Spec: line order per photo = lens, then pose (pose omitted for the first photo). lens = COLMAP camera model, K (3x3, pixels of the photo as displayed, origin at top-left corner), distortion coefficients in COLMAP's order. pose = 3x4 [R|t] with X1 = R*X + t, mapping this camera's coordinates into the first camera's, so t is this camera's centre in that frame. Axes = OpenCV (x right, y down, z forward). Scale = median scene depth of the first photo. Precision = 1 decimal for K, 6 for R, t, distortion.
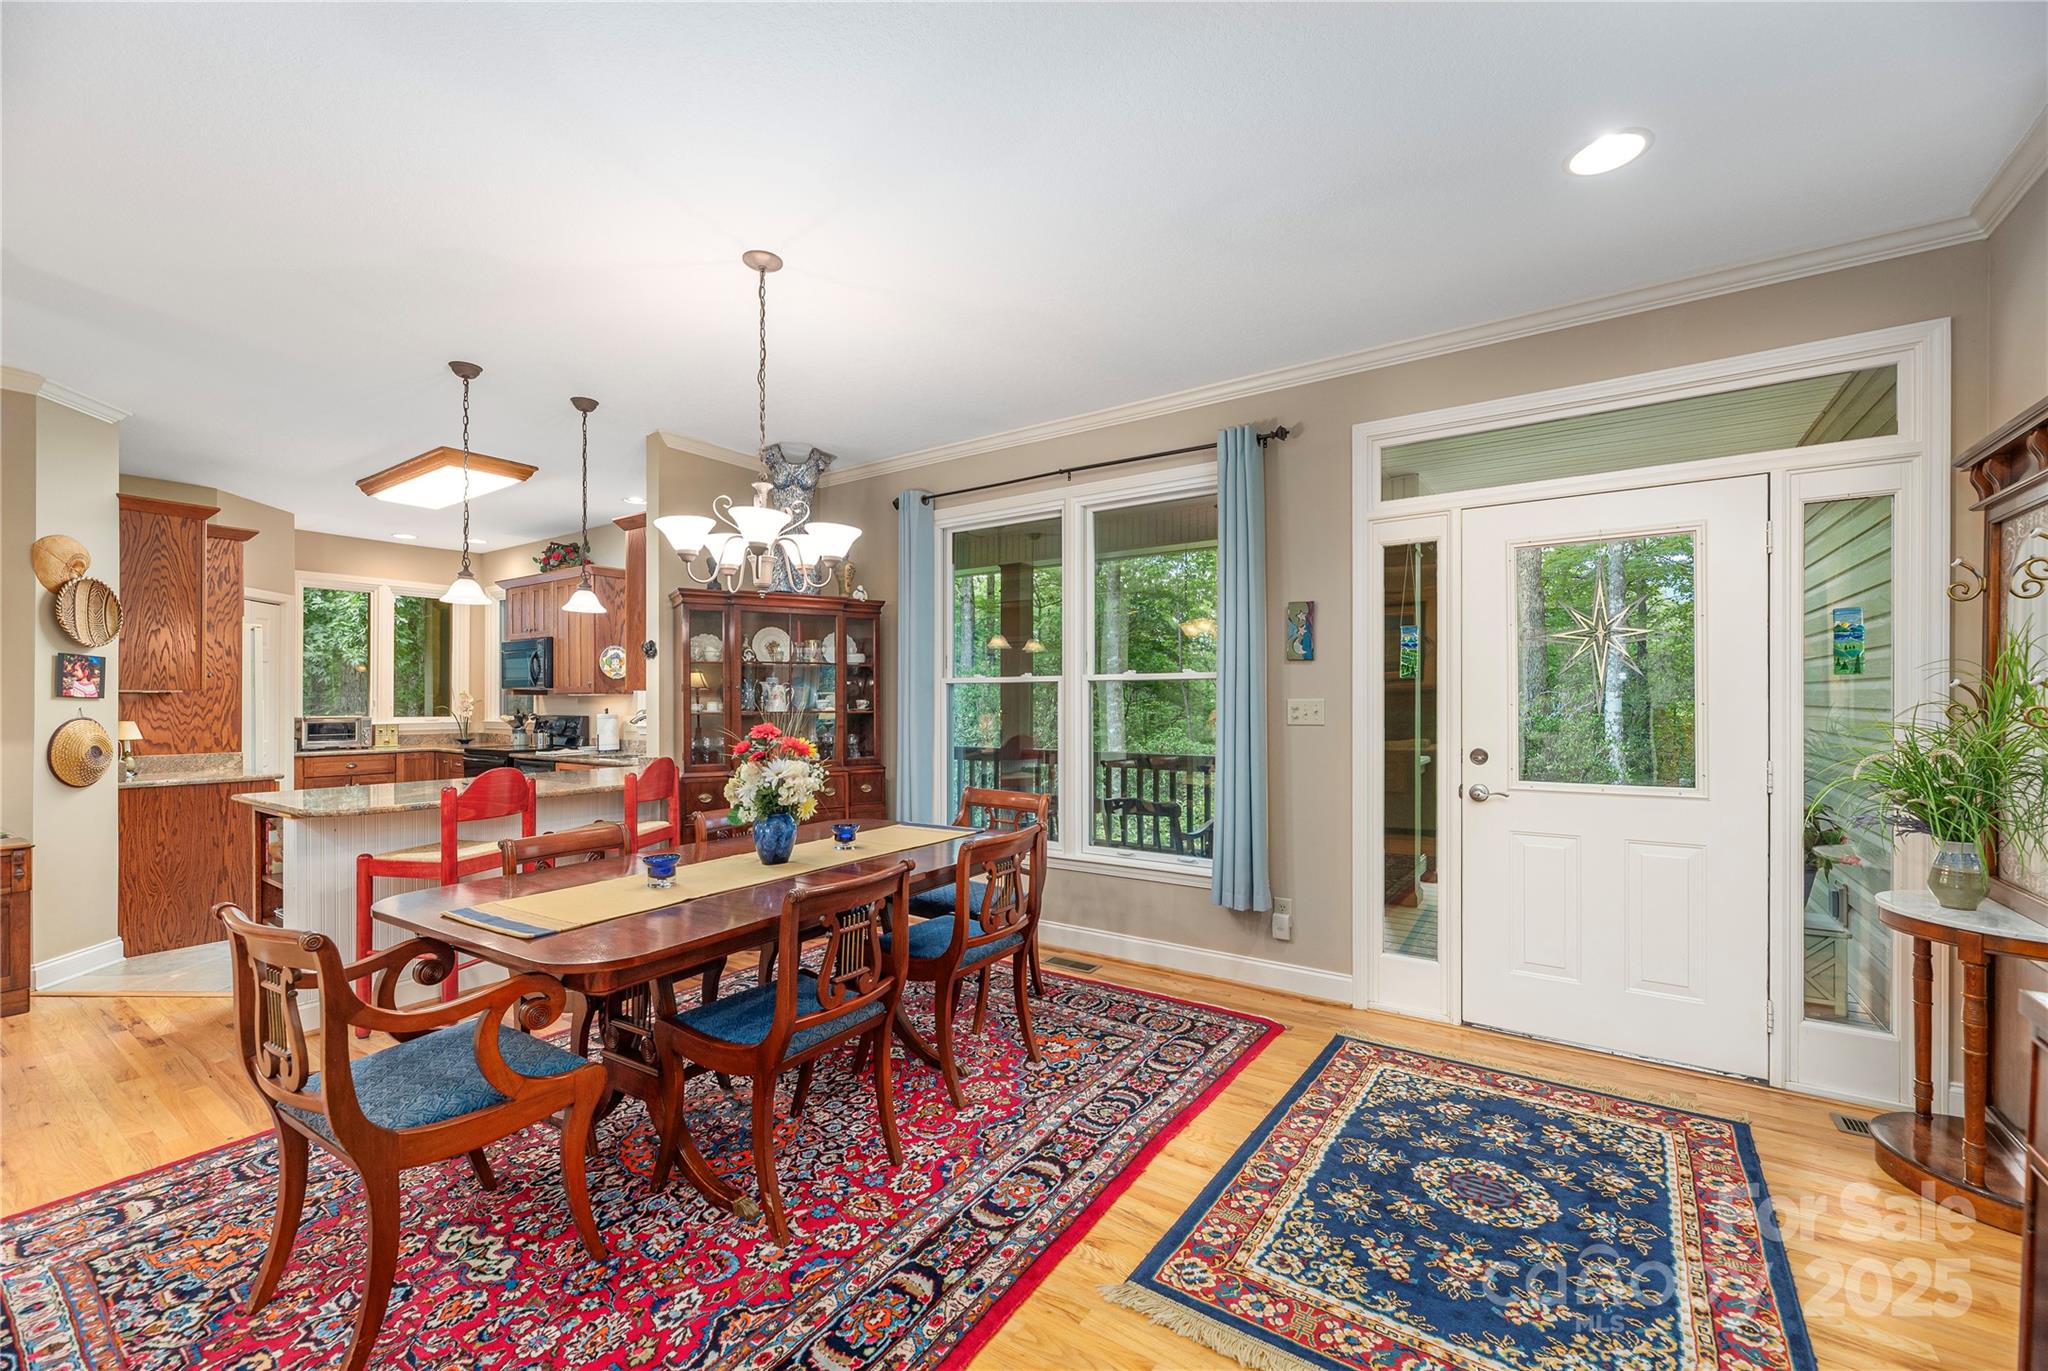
lens RADIAL K [[826.6, 0, 1017.6], [0, 826.6, 699.6], [0, 0, 1]] dist [-0.001546, -0.000096]
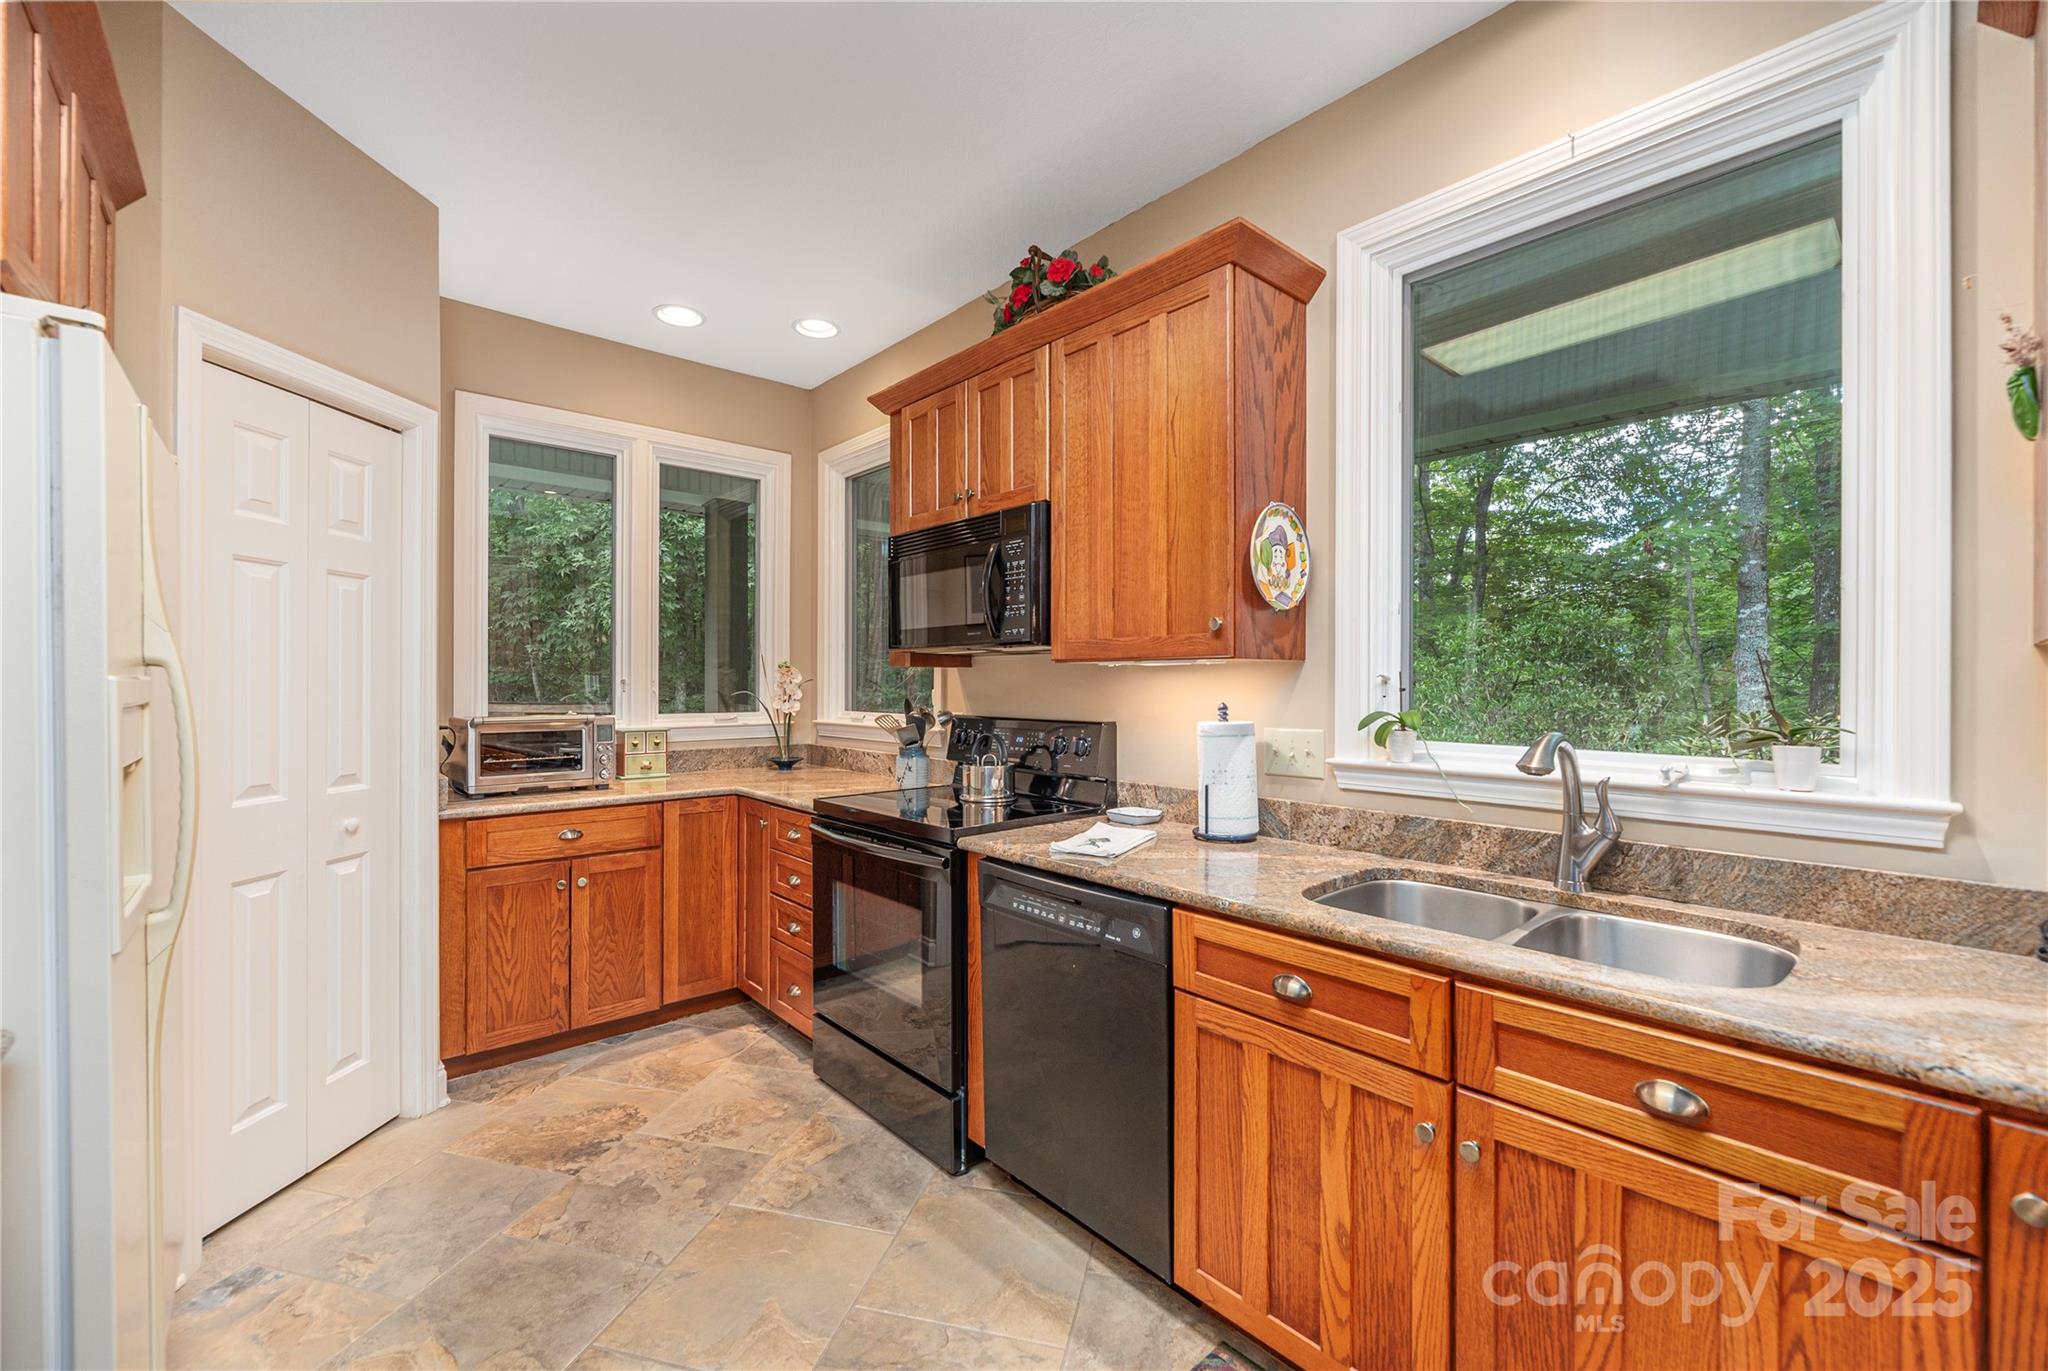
lens RADIAL K [[830.9, 0, 1032.8], [0, 830.9, 683.1], [0, 0, 1]] dist [-0.000033, -0.000062]
pose [[0.974388, 0.001620, -0.224868, -0.772862], [-0.000513, 0.999987, 0.004979, 0.000965], [0.224873, -0.004736, 0.974377, 1.031004]]
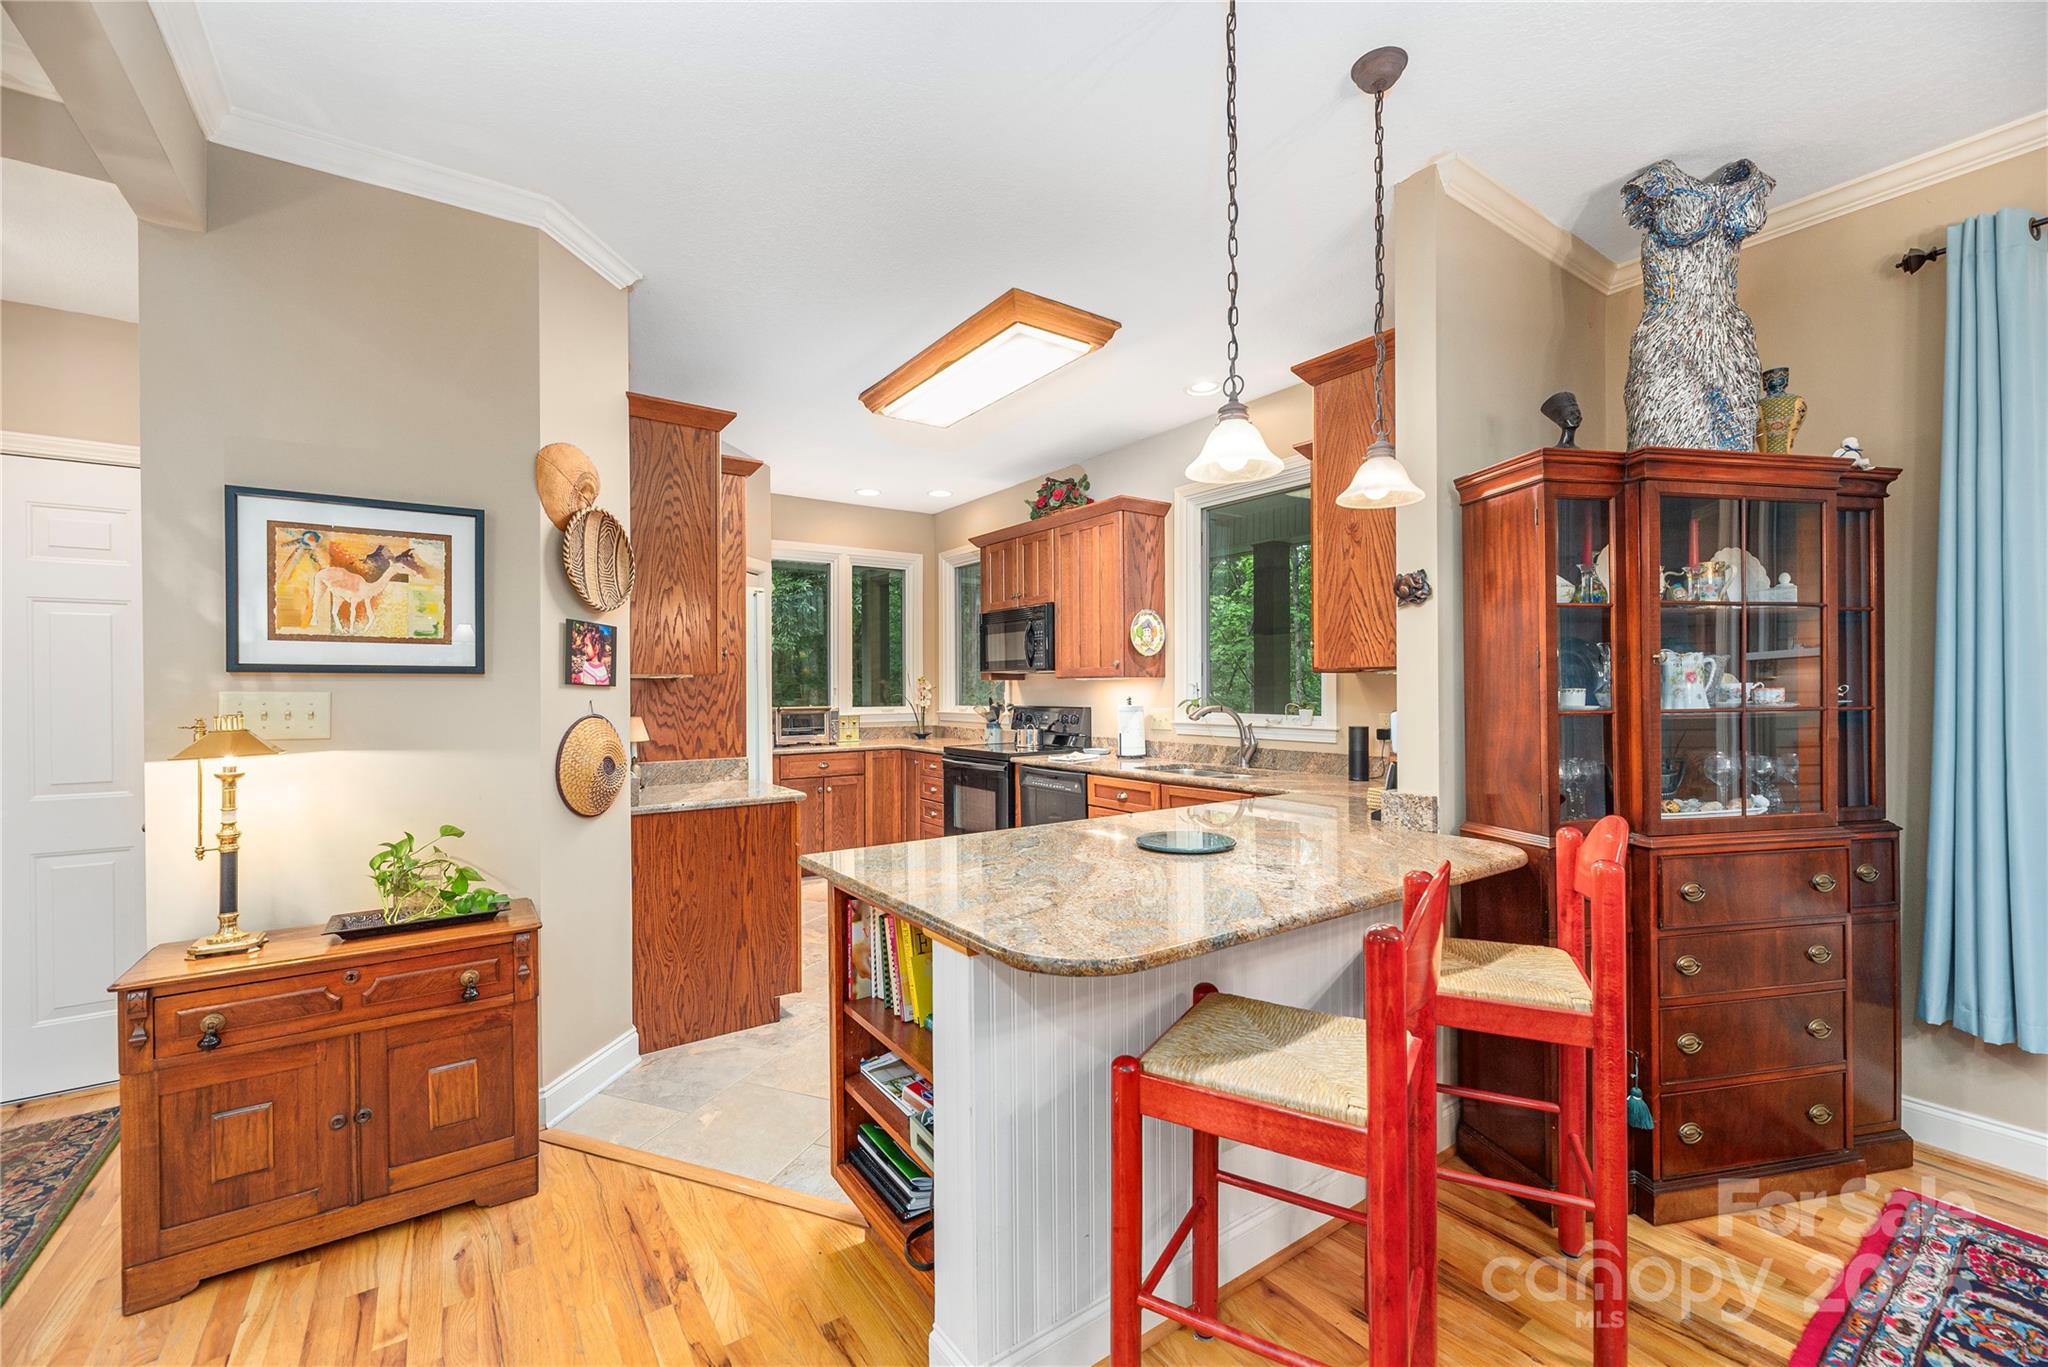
lens RADIAL K [[828.1, 0, 1014.9], [0, 828.1, 691.4], [0, 0, 1]] dist [-0.002406, -0.000507]
pose [[0.936632, -0.002149, -0.350308, -0.524304], [0.005045, 0.999960, 0.007353, -0.000810], [0.350278, -0.008655, 0.936606, 0.444832]]
